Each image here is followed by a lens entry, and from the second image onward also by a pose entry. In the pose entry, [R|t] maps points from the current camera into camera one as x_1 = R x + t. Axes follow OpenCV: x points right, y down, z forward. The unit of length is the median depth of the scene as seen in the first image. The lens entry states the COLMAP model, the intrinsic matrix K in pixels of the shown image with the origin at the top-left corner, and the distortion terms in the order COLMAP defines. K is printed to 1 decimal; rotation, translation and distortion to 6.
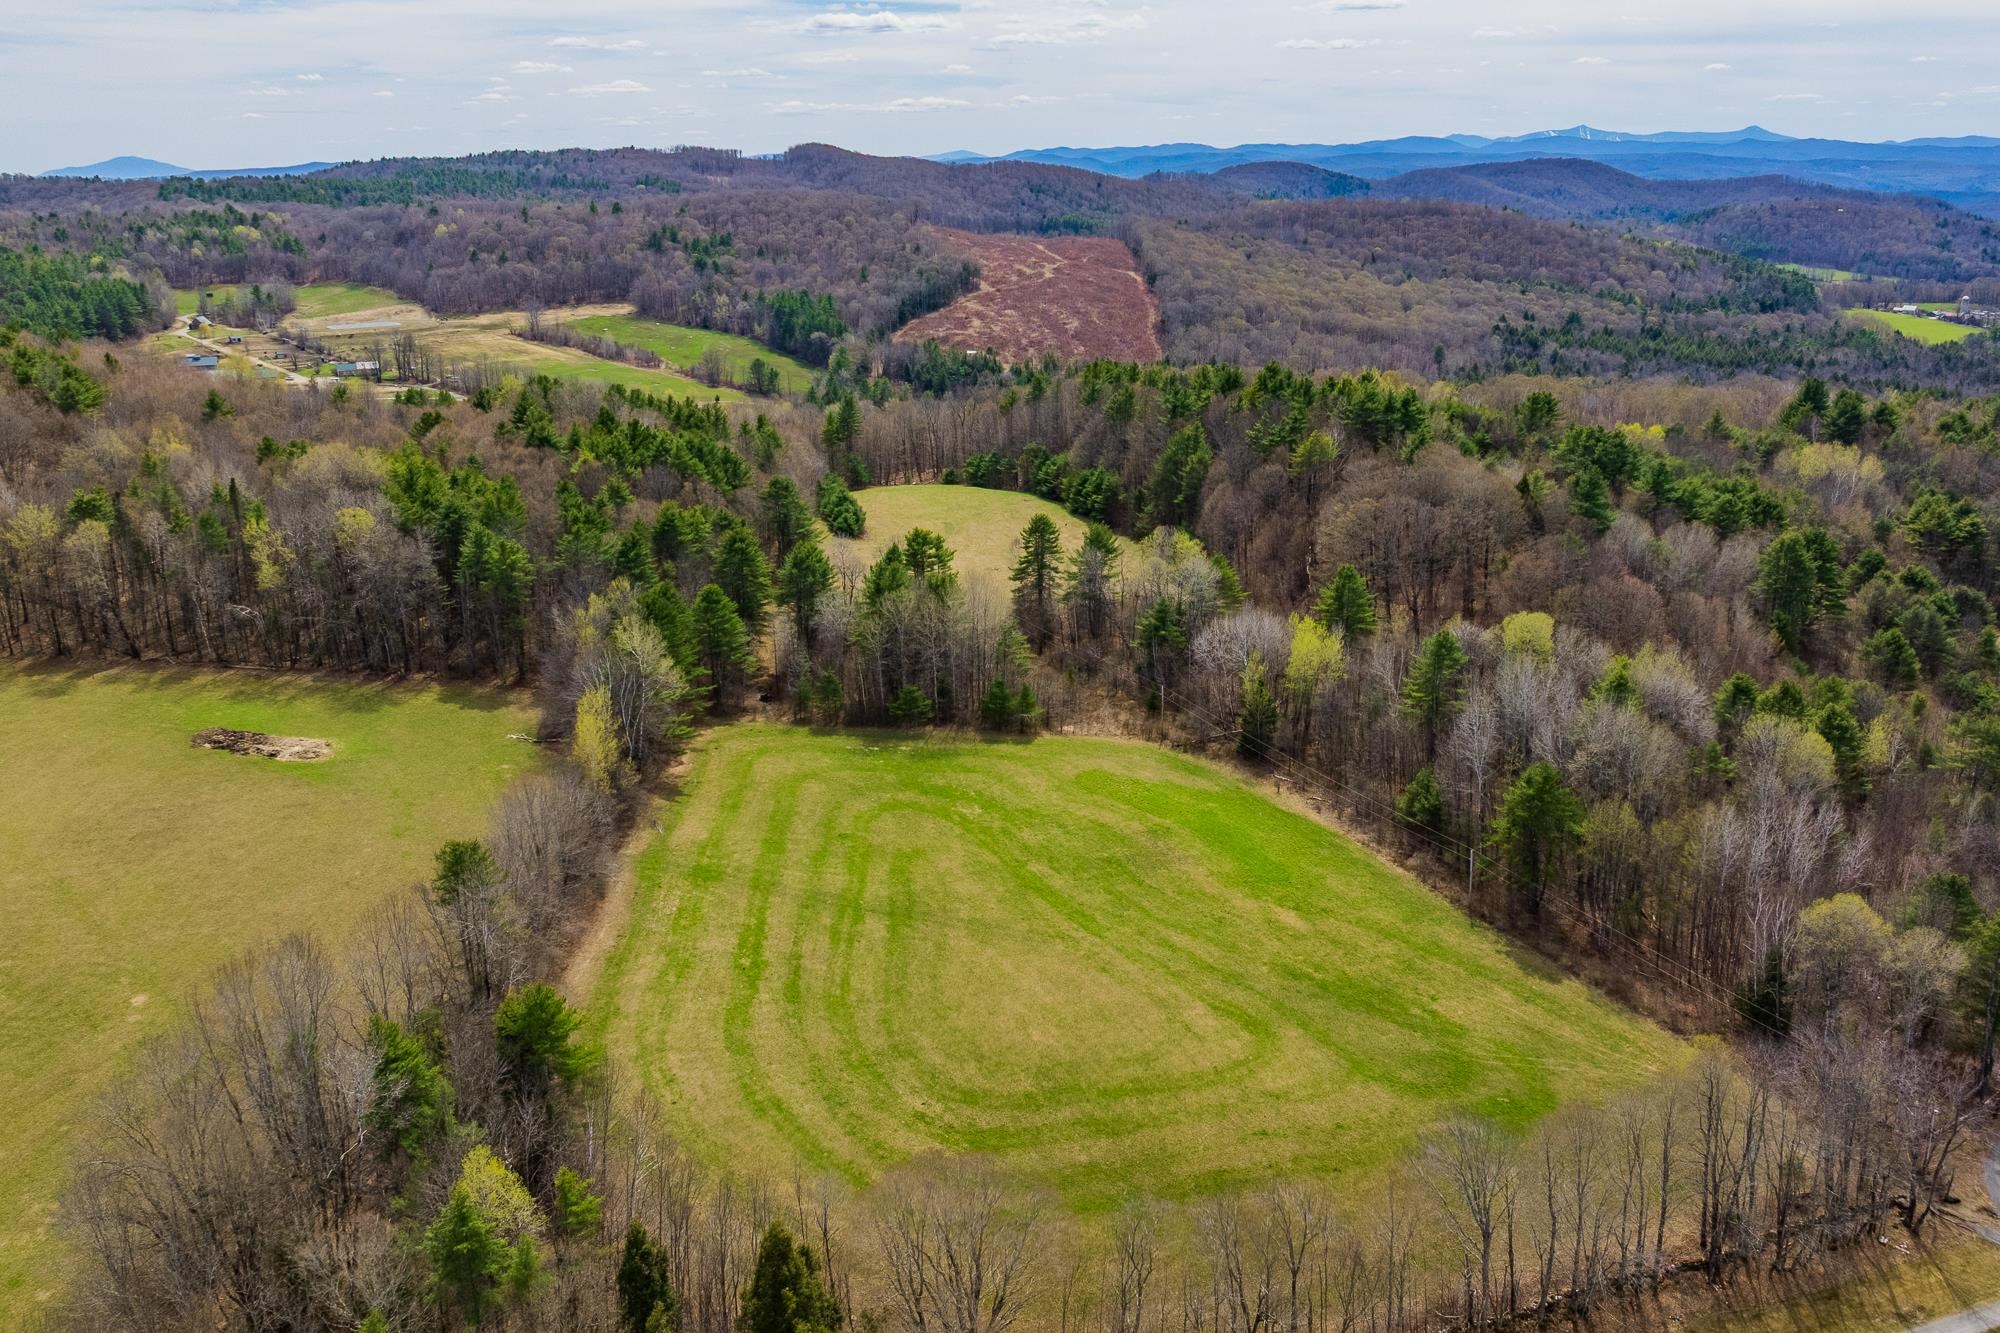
lens RADIAL K [[1651.4, 0, 1114.1], [0, 1651.4, 664.0], [0, 0, 1]] dist [-0.079666, 0.077325]
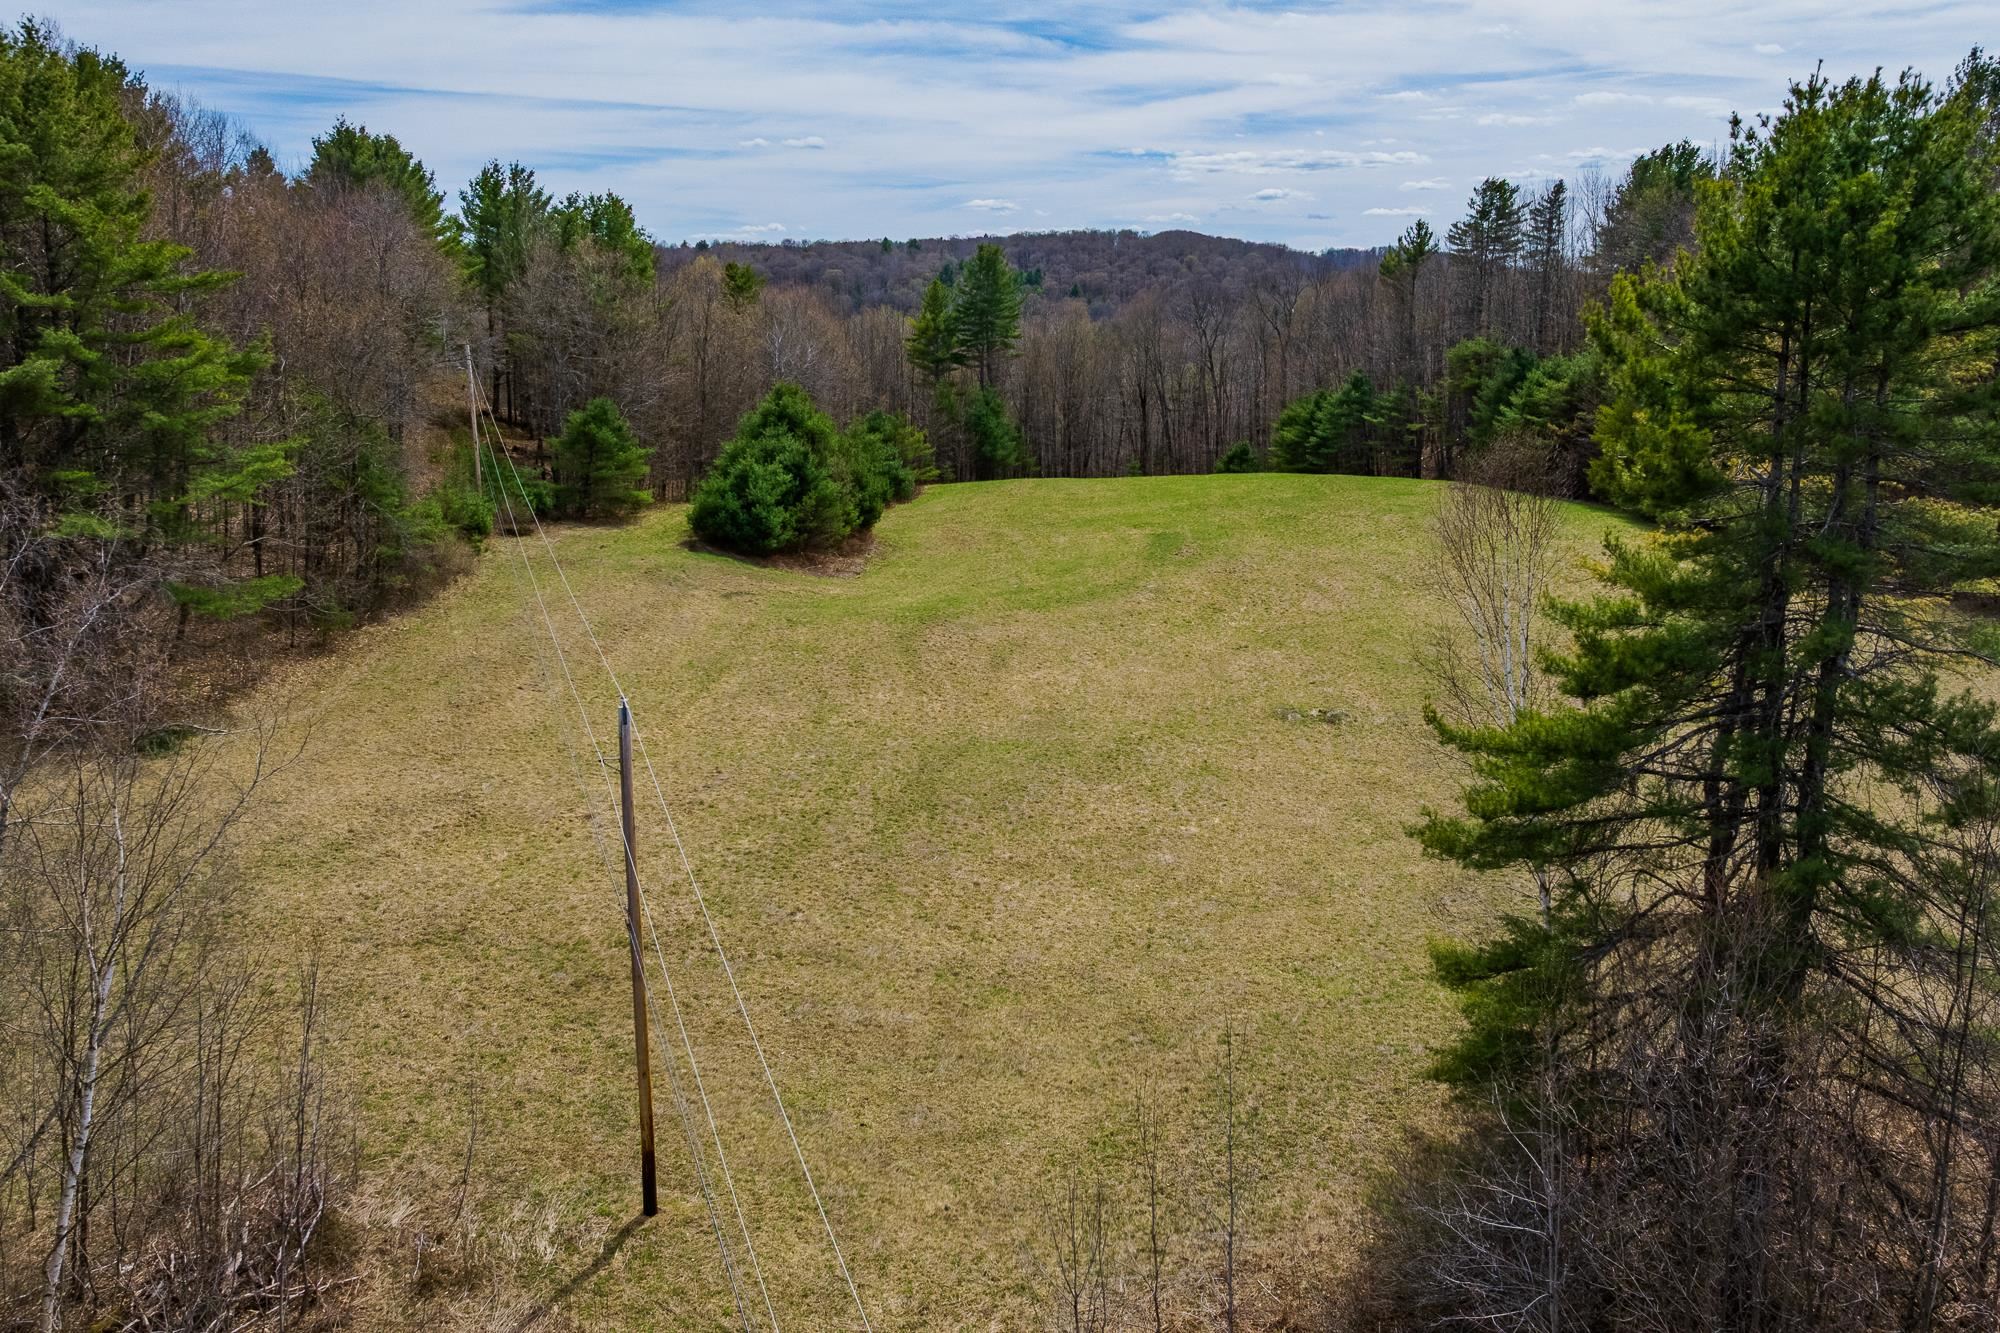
lens RADIAL K [[1651.4, 0, 1114.1], [0, 1651.4, 664.0], [0, 0, 1]] dist [-0.079666, 0.077325]
pose [[0.974524, 0.058303, -0.216574, -0.018843], [-0.076868, 0.993962, -0.078304, -0.016314], [0.210701, 0.092957, 0.973121, 0.280820]]
